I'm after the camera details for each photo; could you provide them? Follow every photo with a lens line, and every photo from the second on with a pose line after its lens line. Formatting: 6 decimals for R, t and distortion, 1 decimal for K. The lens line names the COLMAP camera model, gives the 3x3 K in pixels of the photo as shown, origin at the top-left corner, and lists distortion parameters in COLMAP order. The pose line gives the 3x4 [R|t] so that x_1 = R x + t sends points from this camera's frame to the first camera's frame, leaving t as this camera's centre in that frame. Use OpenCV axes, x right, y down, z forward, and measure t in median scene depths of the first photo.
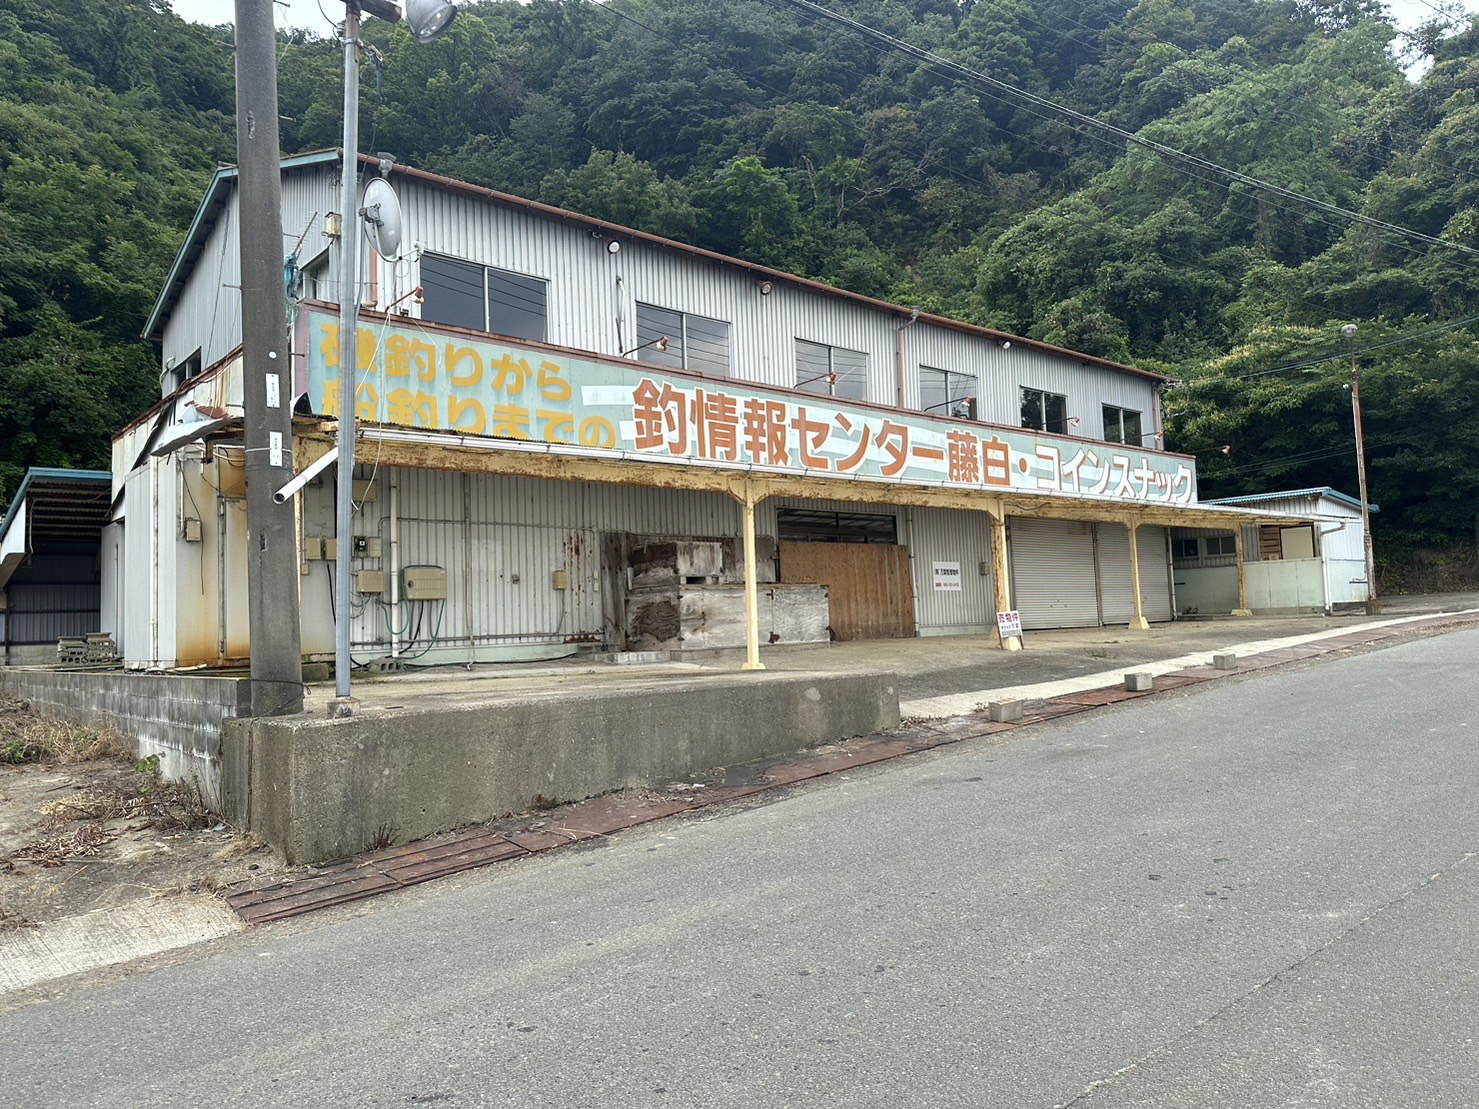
lens RADIAL K [[1040.8, 0, 741.4], [0, 1040.8, 549.5], [0, 0, 1]] dist [0.032476, -0.039242]
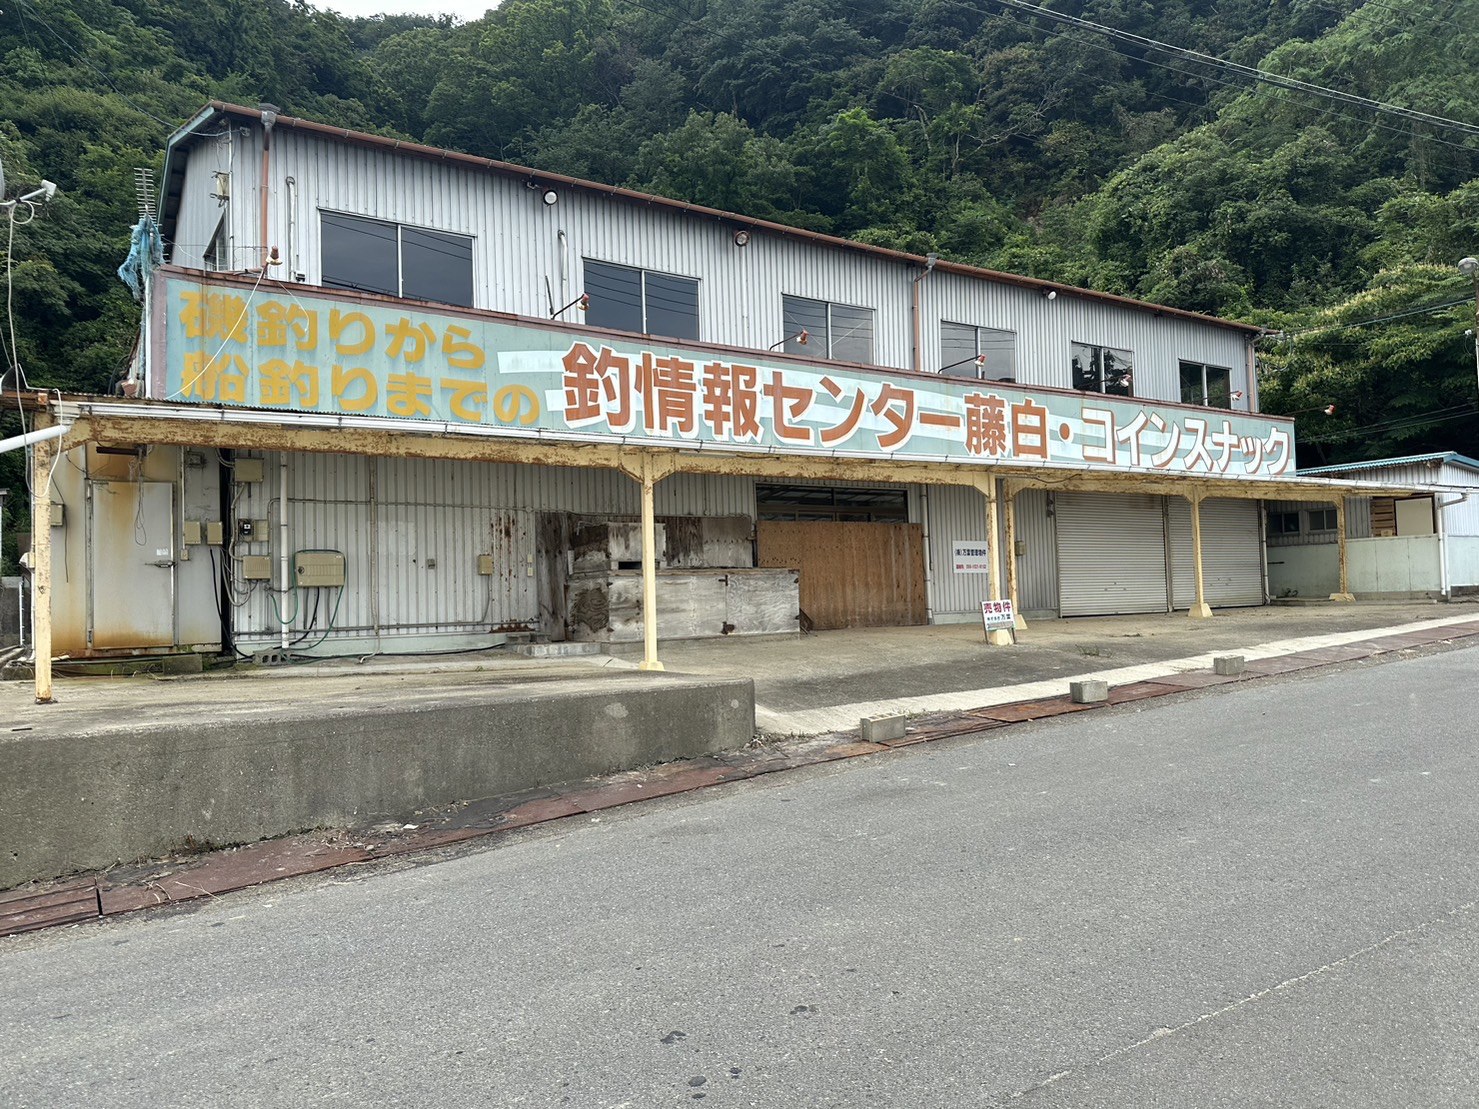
lens RADIAL K [[1040.8, 0, 743.3], [0, 1040.8, 560.3], [0, 0, 1]] dist [0.032476, -0.039242]
pose [[0.990143, 0.002136, -0.140046, 0.090173], [0.003224, 0.999271, 0.038038, -0.004421], [0.140025, -0.038114, 0.989414, 0.057787]]
